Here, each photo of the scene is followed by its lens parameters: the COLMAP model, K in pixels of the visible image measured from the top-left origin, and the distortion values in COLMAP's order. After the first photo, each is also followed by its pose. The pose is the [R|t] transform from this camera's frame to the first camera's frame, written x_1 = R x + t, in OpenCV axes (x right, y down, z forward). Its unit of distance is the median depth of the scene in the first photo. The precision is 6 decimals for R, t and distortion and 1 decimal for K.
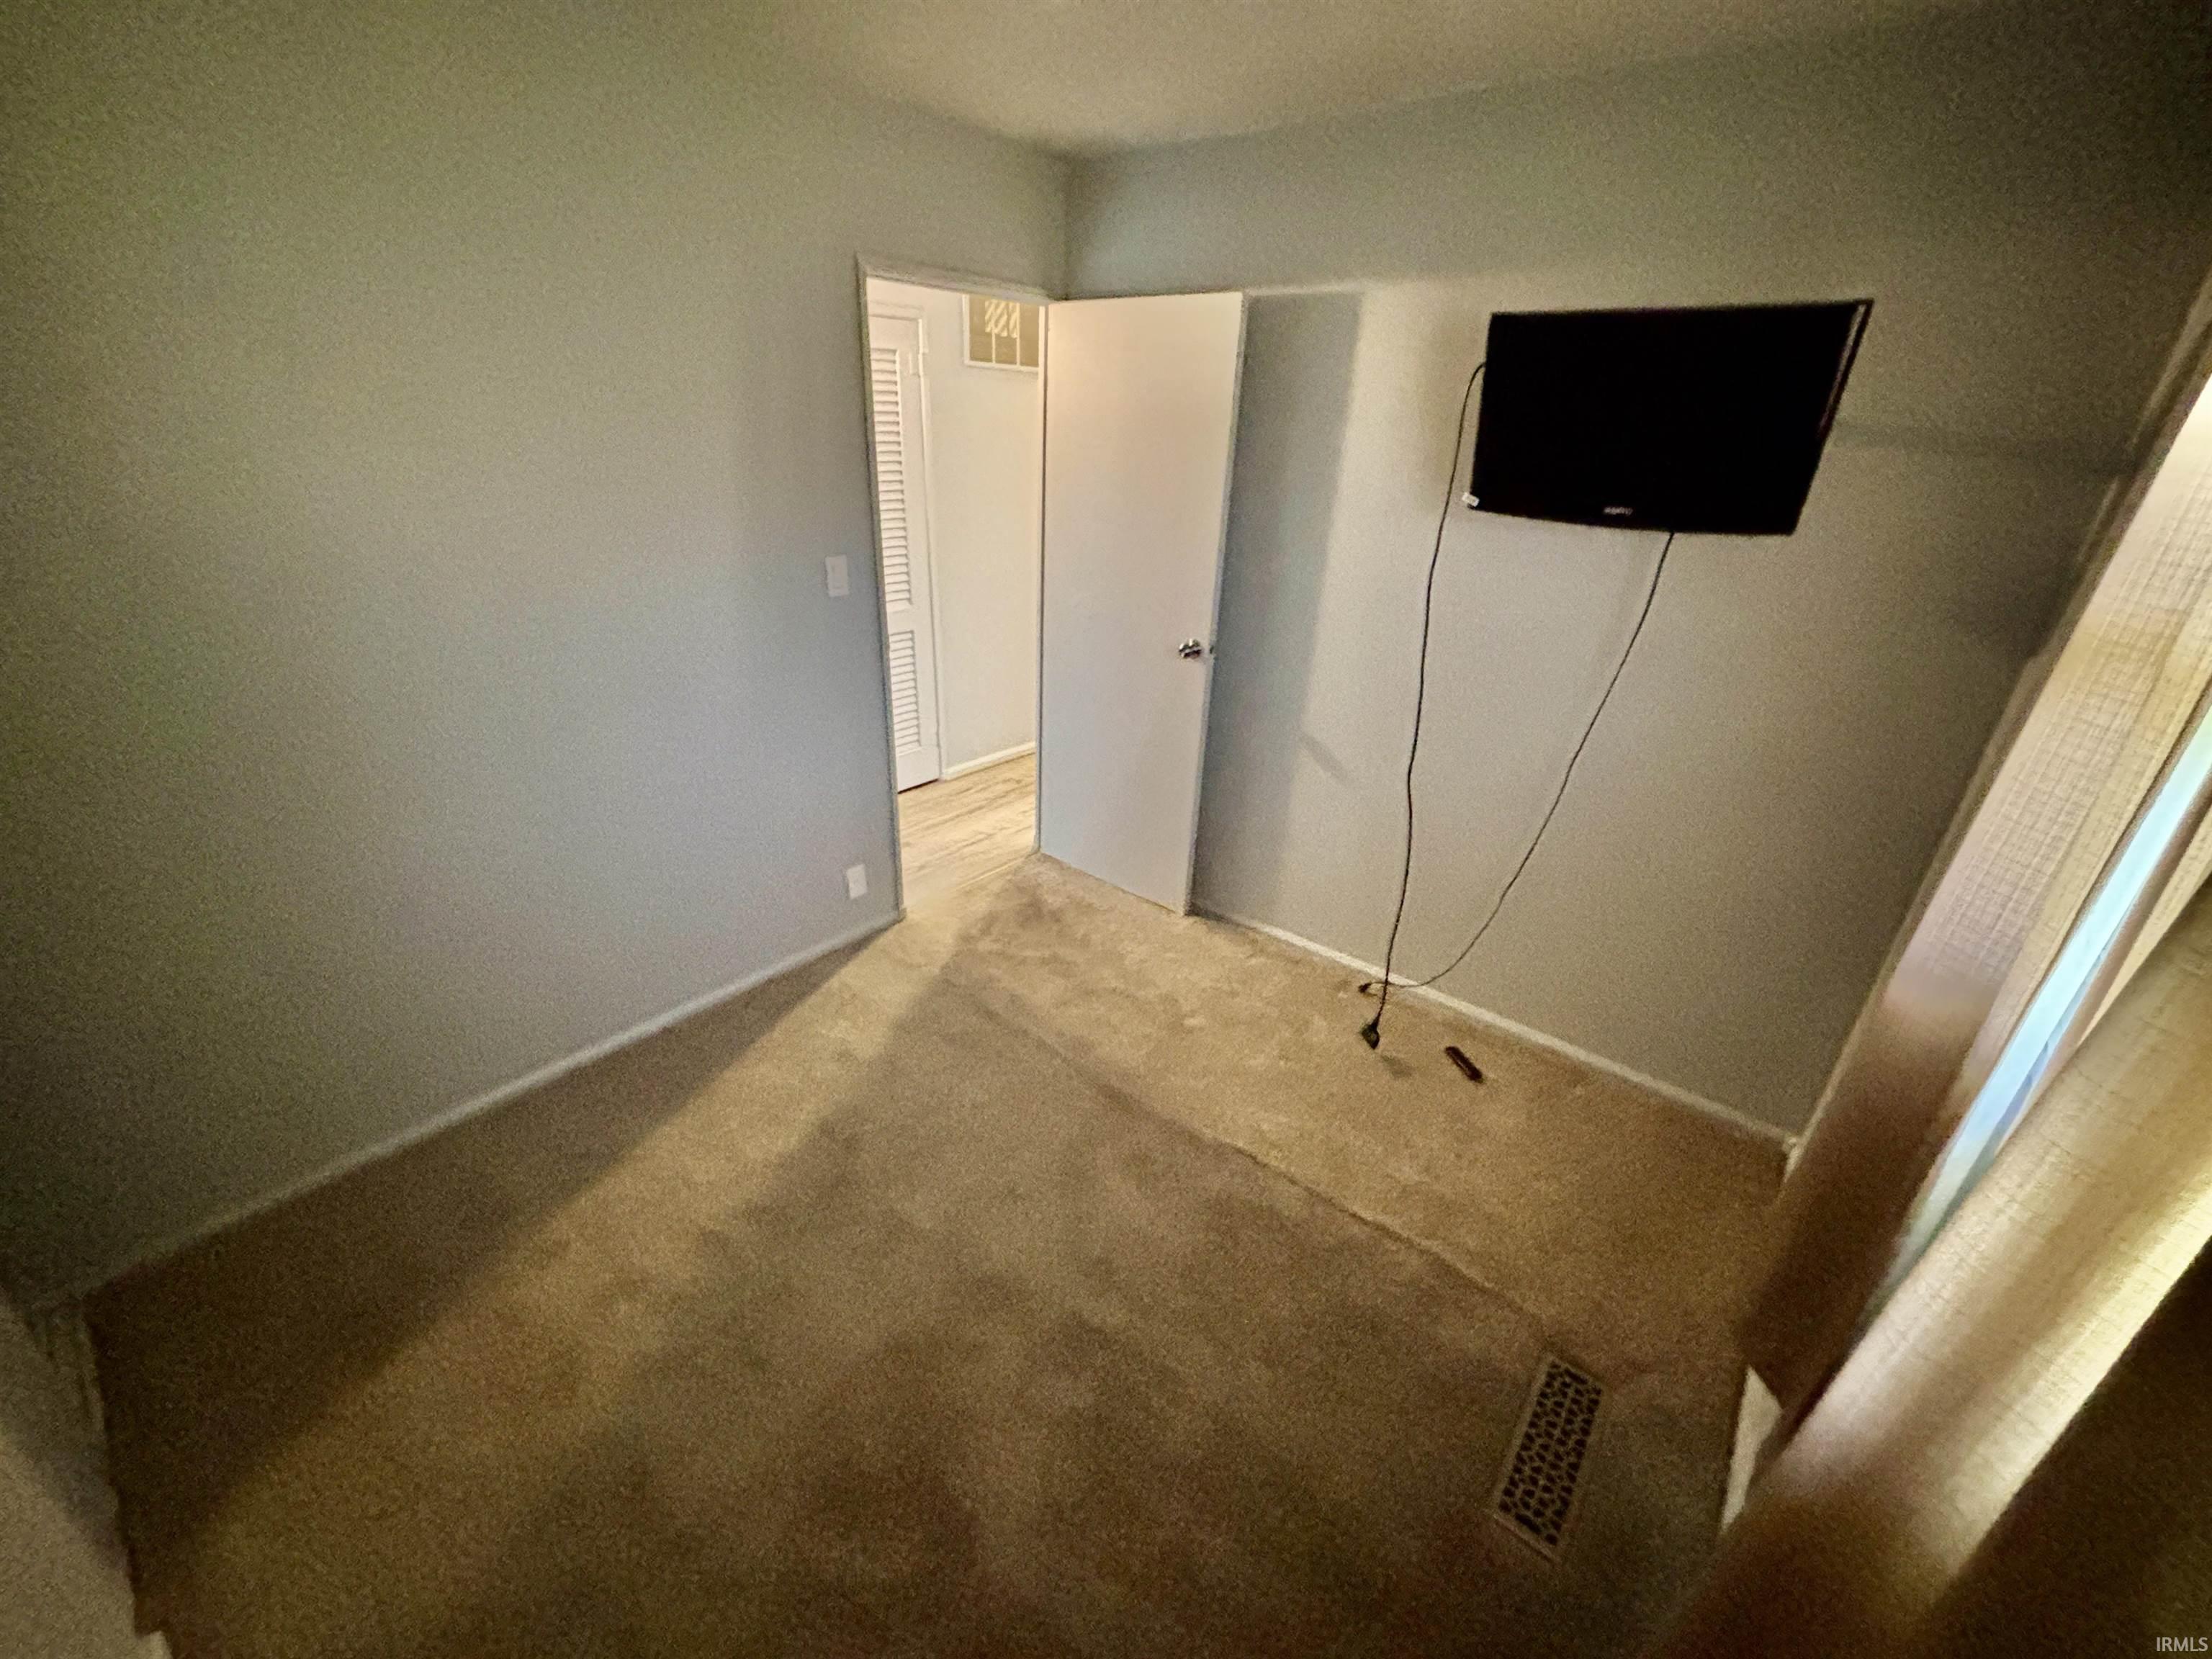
lens RADIAL K [[903.1, 0, 1102.1], [0, 903.1, 829.8], [0, 0, 1]] dist [0.008495, 0.000219]
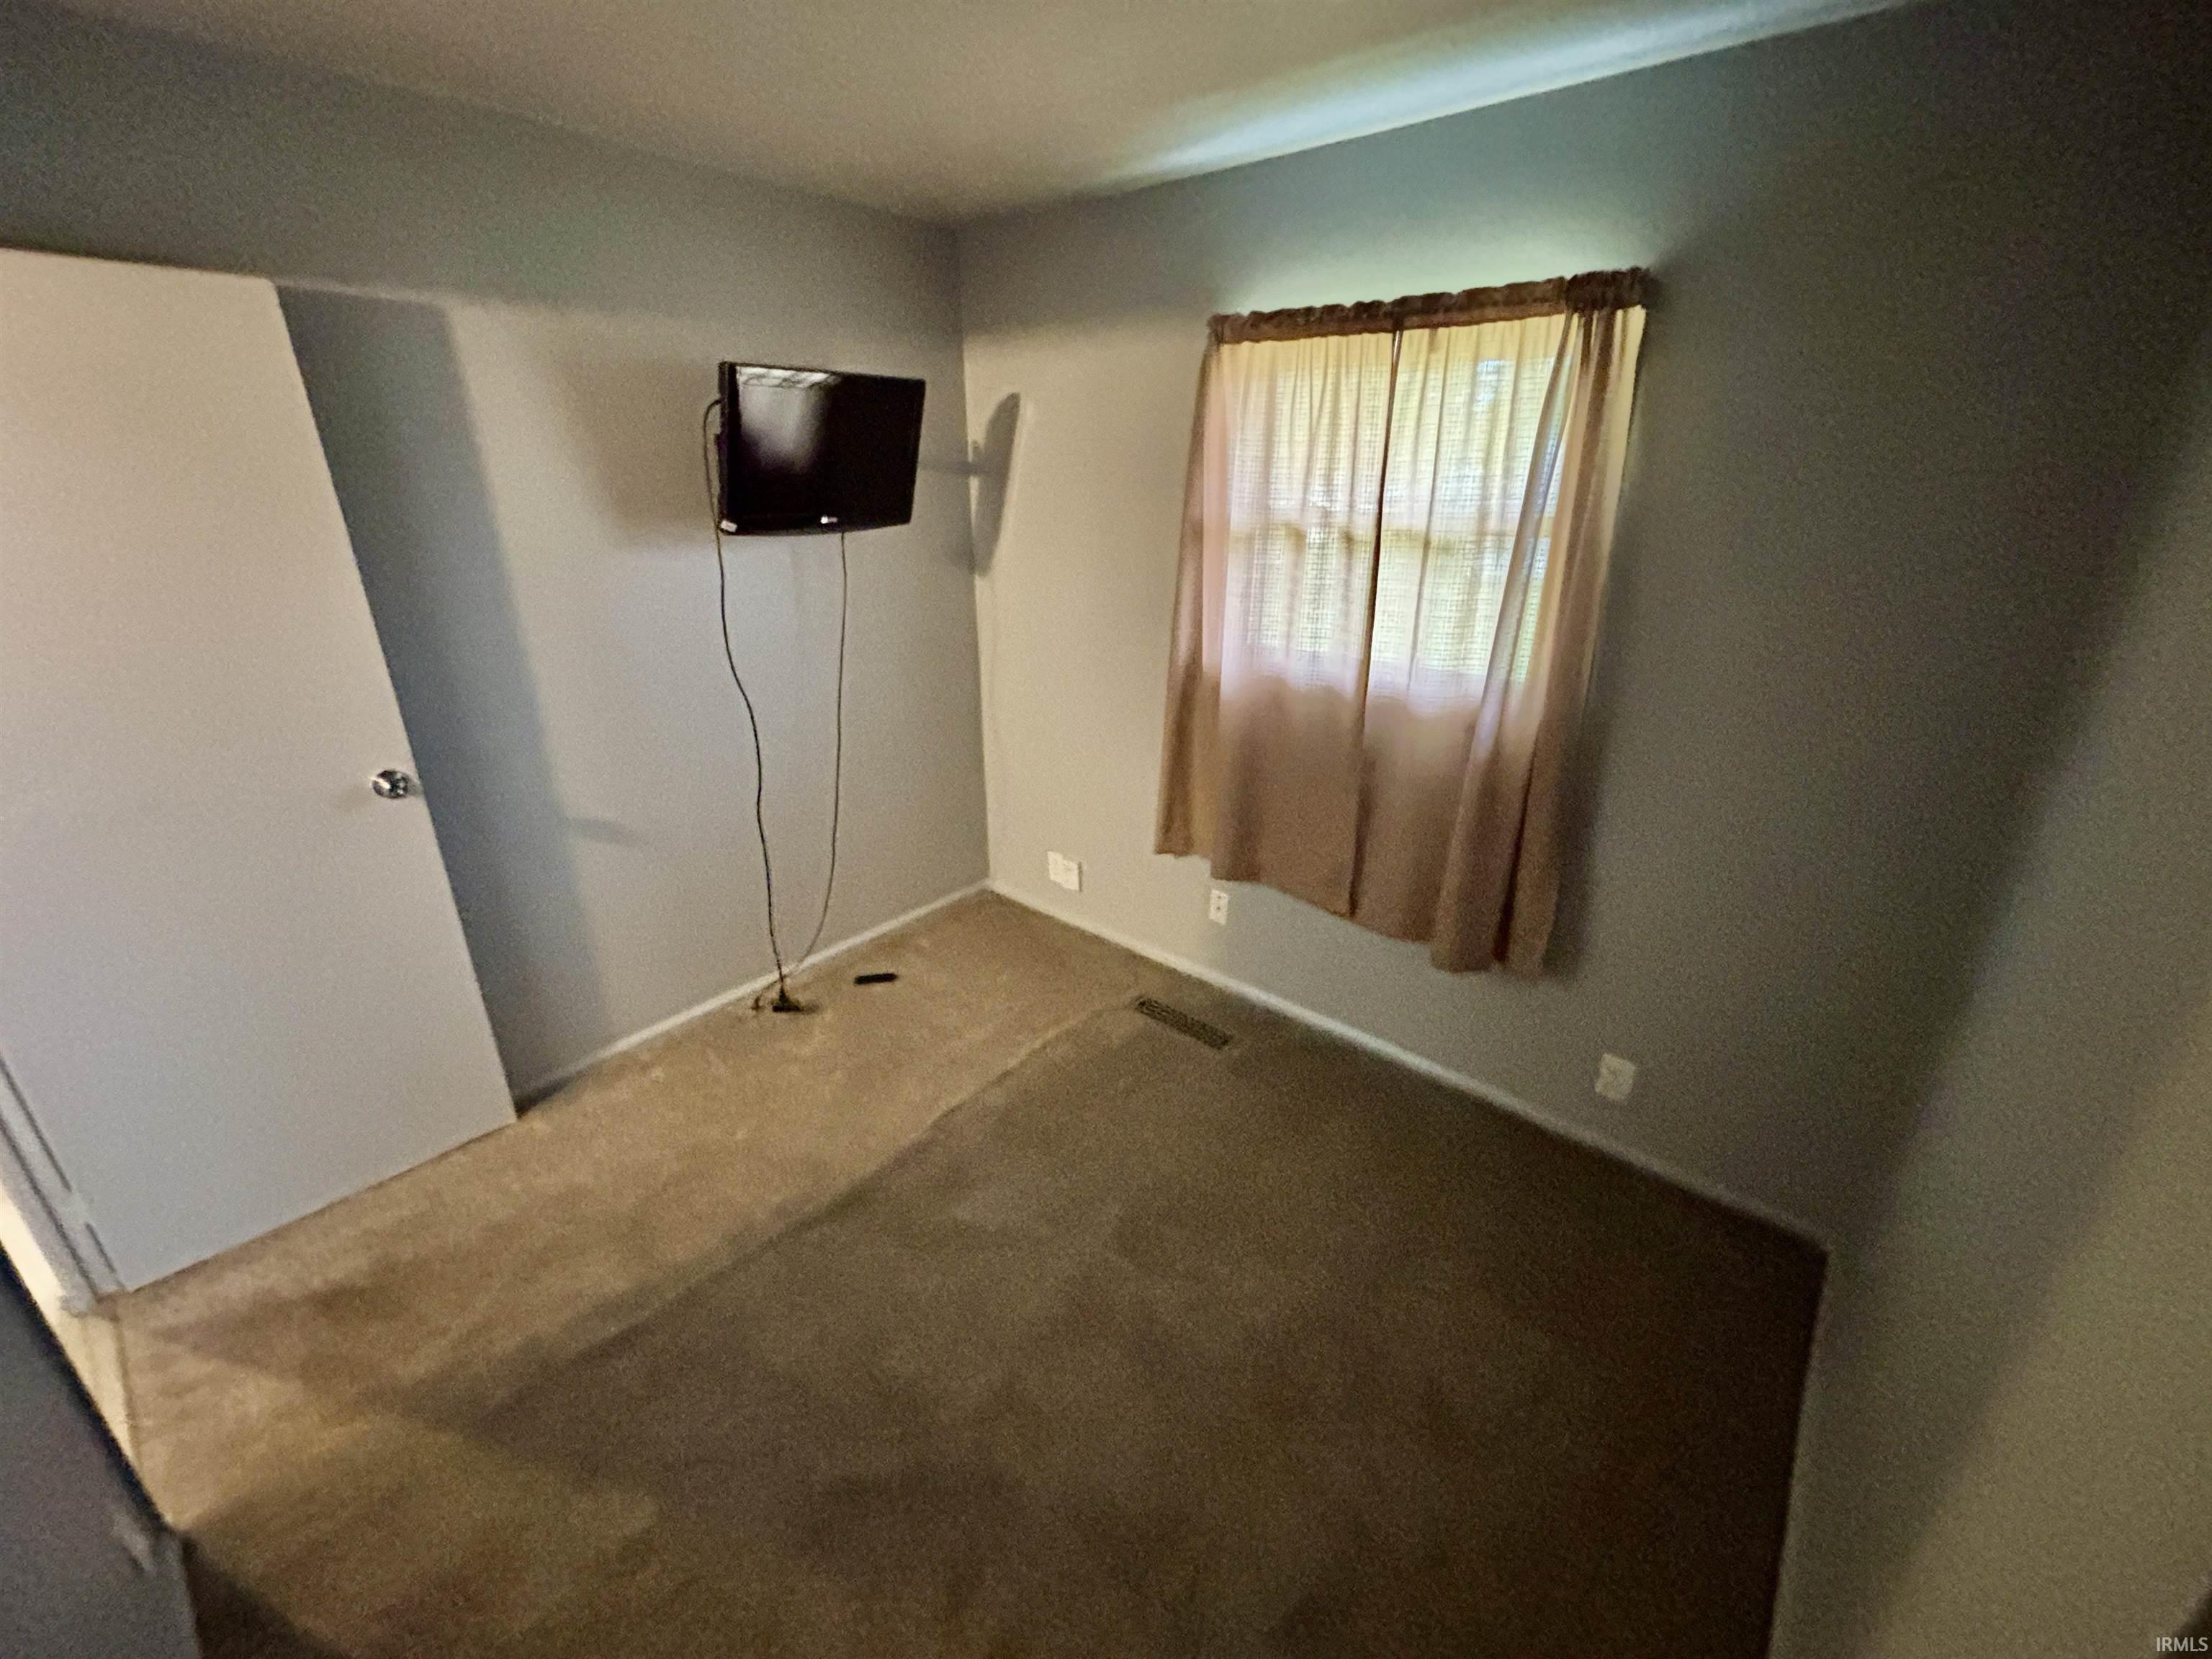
lens RADIAL K [[903.1, 0, 1105.1], [0, 903.1, 826.6], [0, 0, 1]] dist [0.008495, 0.000219]
pose [[0.007586, -0.408088, 0.912911, -0.576918], [0.412056, 0.833101, 0.368987, -0.215111], [-0.911127, 0.373372, 0.174474, 0.408971]]
